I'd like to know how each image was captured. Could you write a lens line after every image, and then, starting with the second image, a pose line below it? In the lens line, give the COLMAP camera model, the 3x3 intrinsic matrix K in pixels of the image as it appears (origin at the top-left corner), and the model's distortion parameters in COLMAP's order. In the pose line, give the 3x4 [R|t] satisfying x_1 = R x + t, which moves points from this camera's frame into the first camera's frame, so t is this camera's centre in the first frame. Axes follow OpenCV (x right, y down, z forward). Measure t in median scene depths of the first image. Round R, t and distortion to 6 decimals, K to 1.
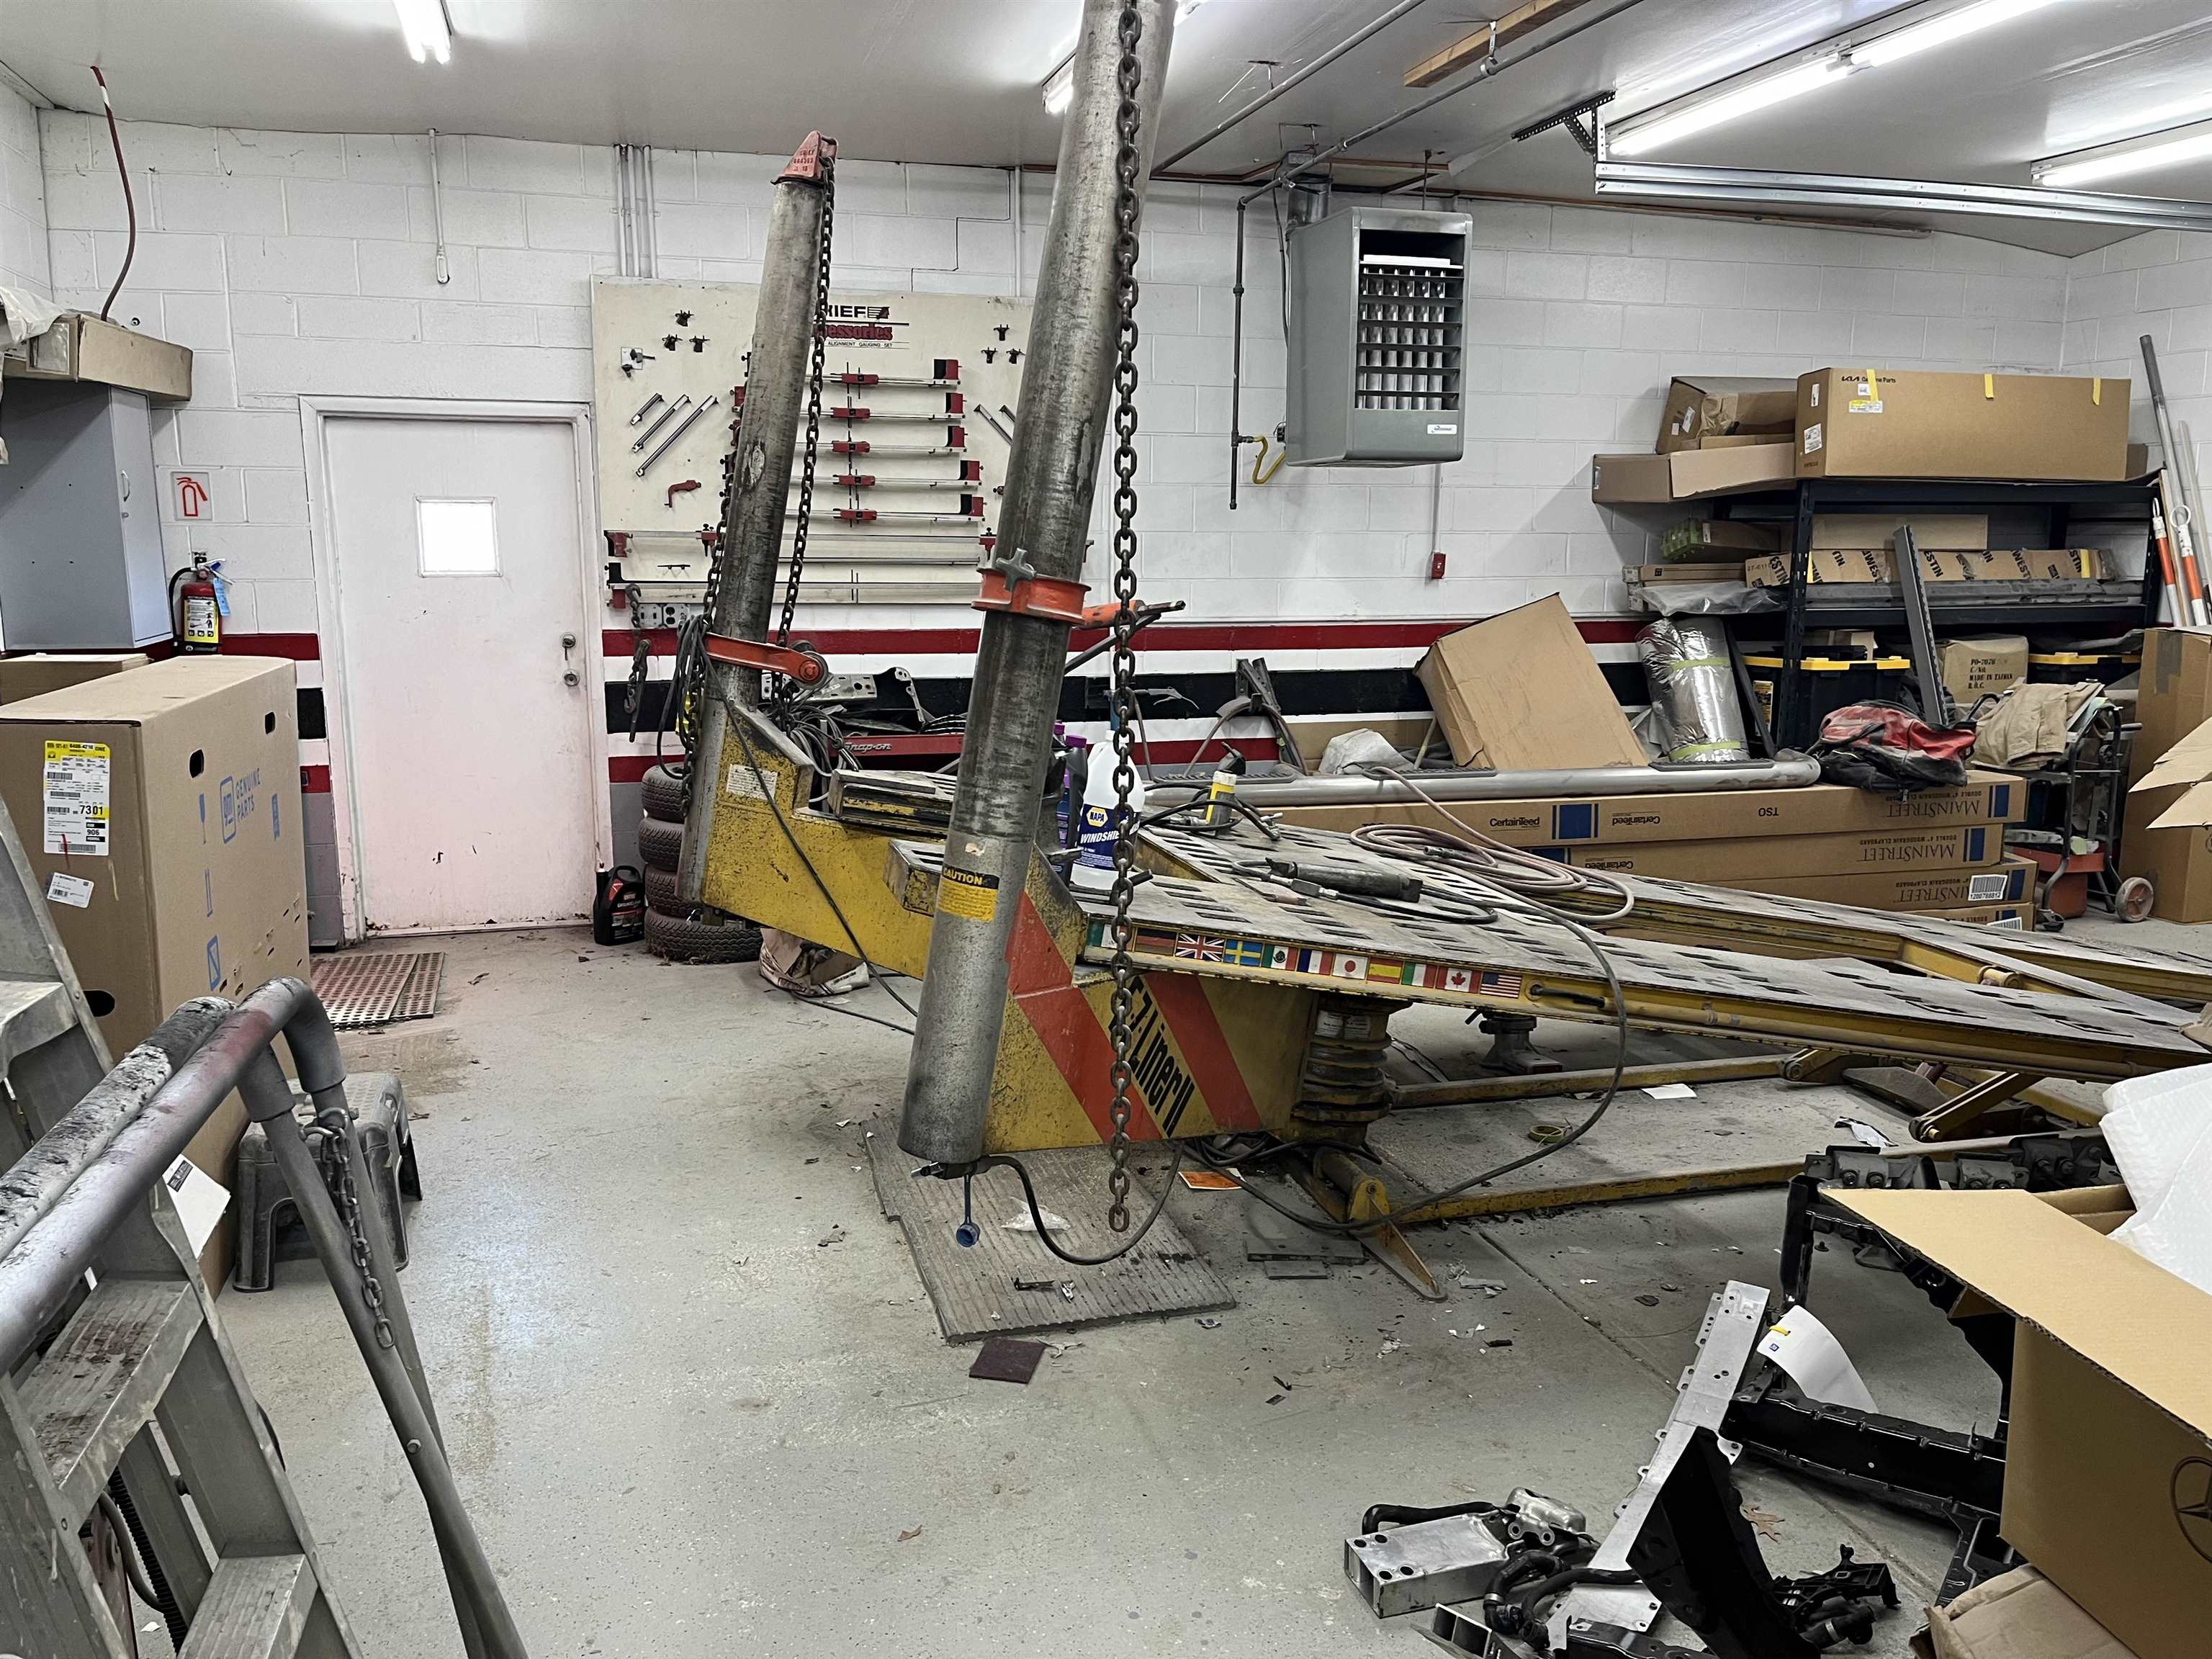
lens RADIAL K [[1682.7, 0, 1105.2], [0, 1682.7, 835.6], [0, 0, 1]] dist [0.050607, -0.071811]
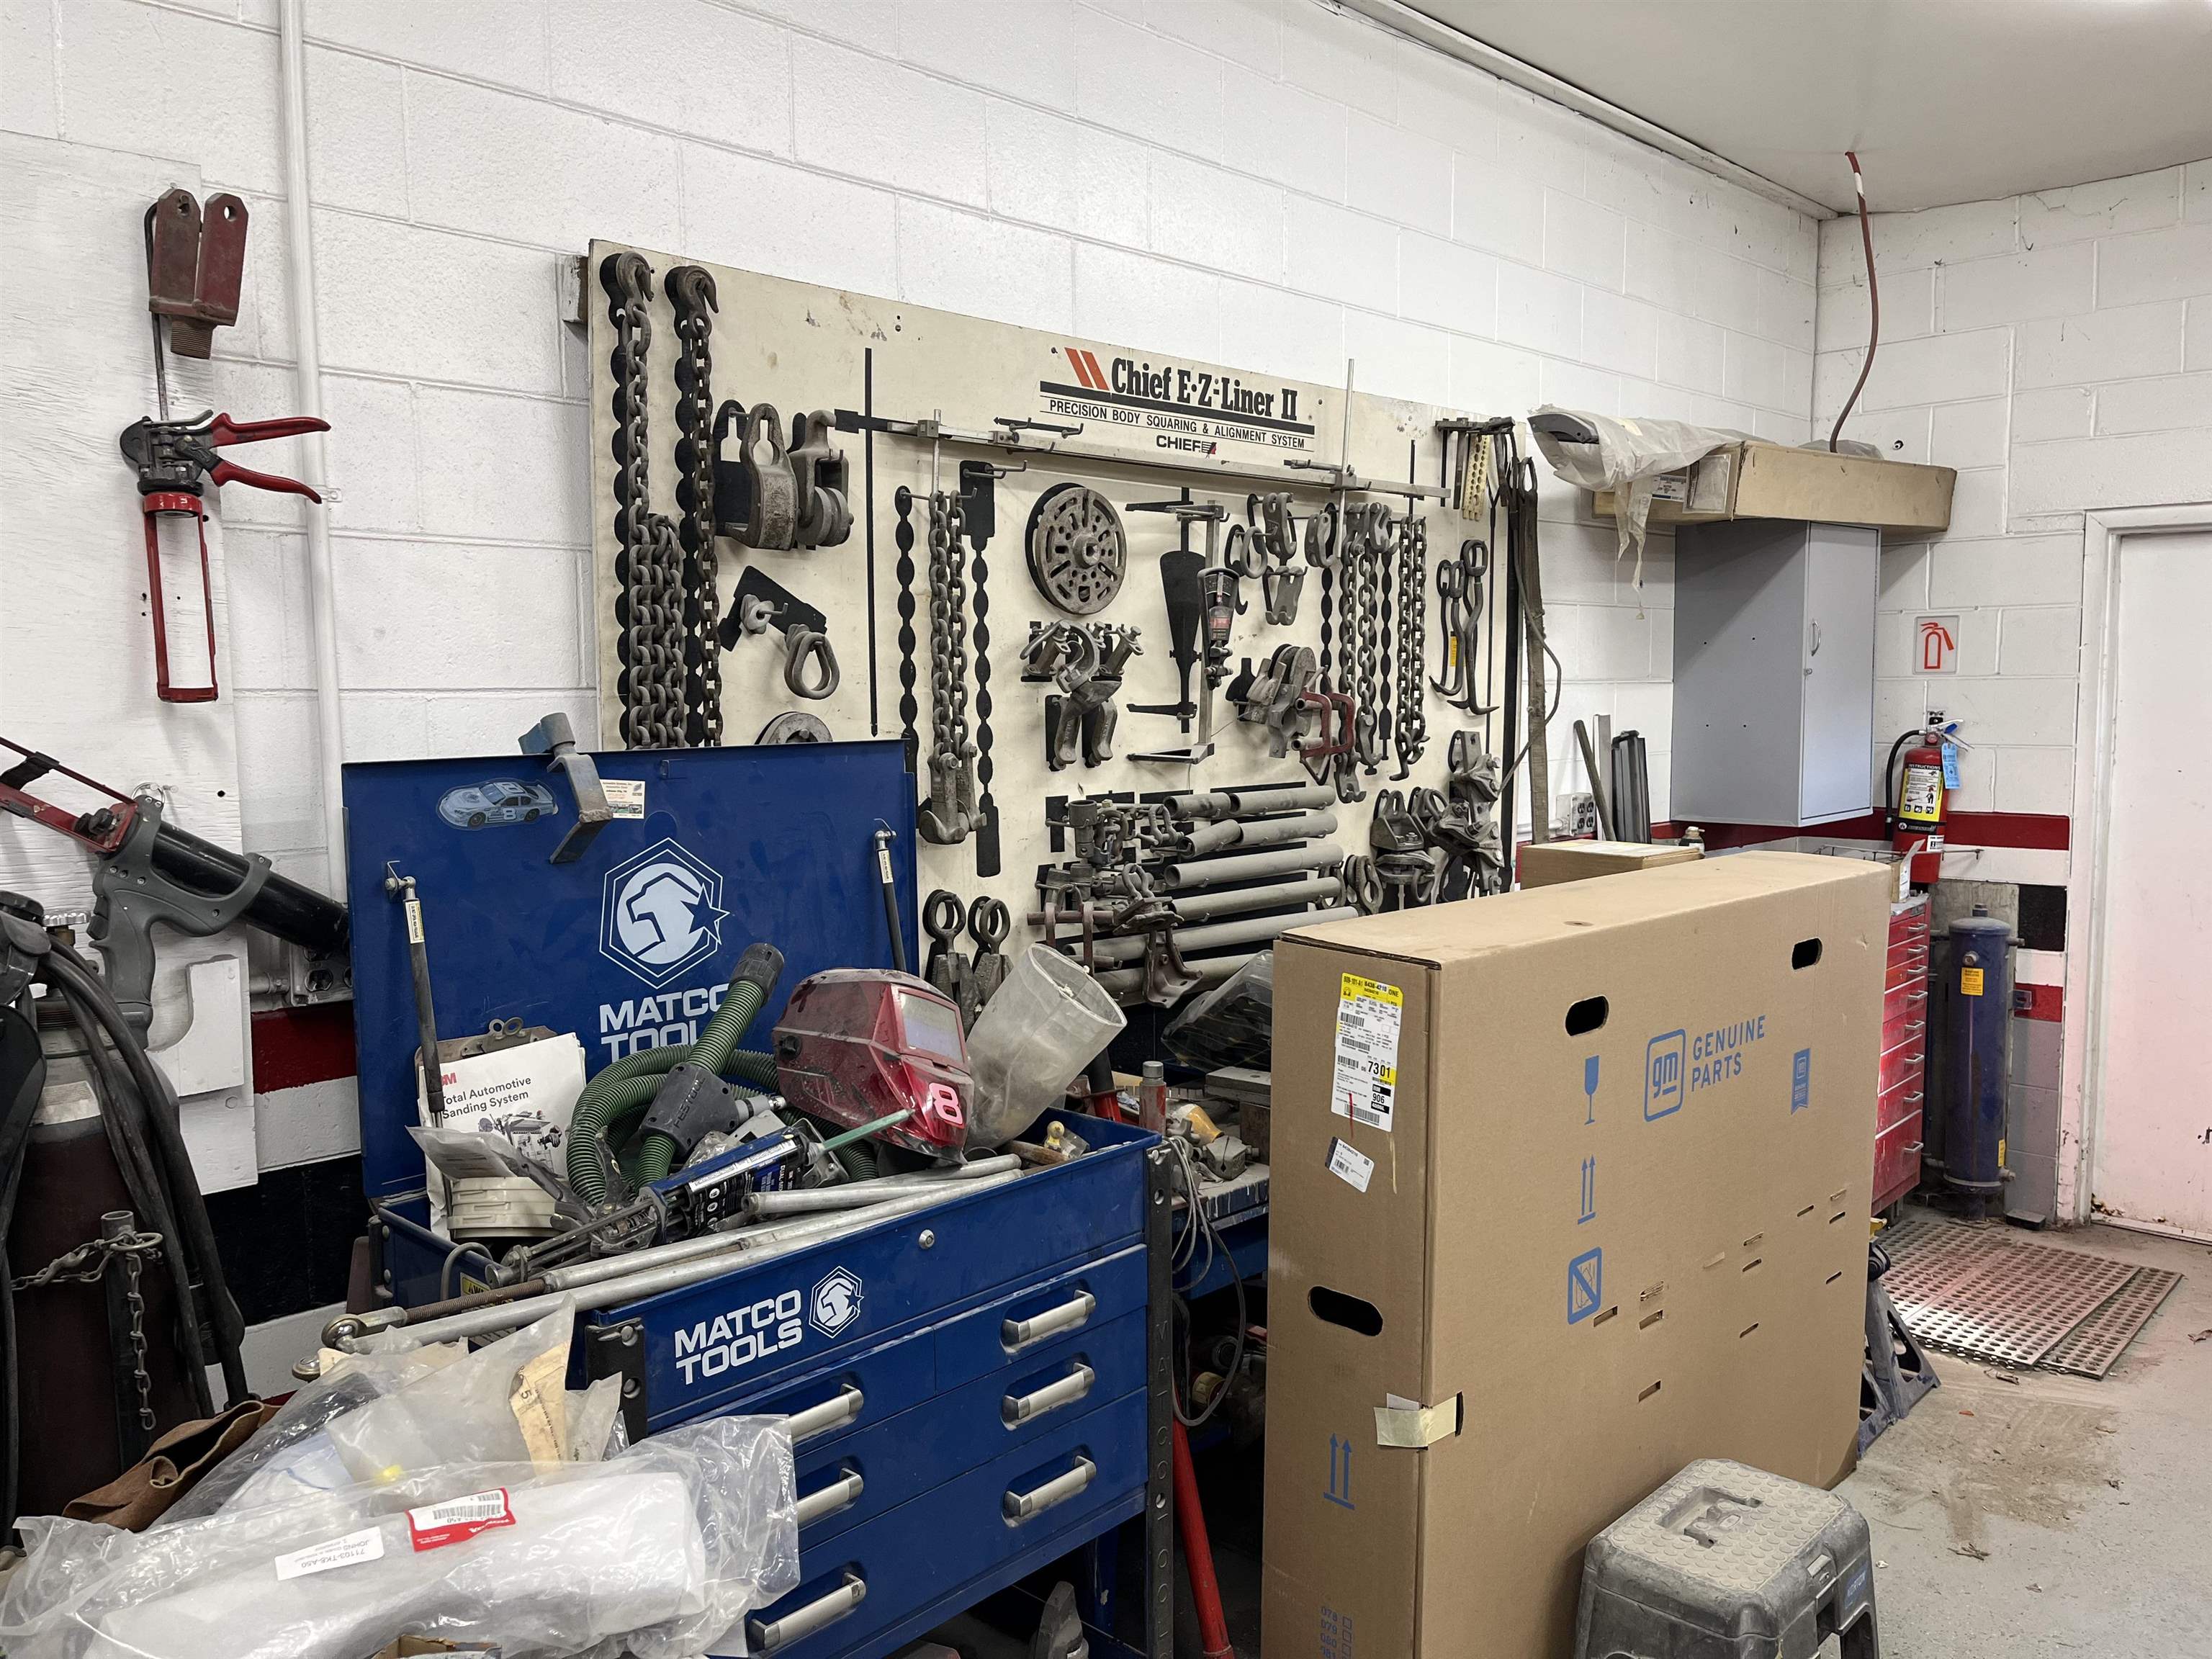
lens RADIAL K [[1682.7, 0, 1101.0], [0, 1682.7, 835.0], [0, 0, 1]] dist [0.050607, -0.071811]
pose [[0.476611, 0.070055, -0.876318, 0.000500], [-0.141258, 0.989970, 0.002313, -0.055476], [0.867691, 0.122685, 0.481727, 0.274460]]
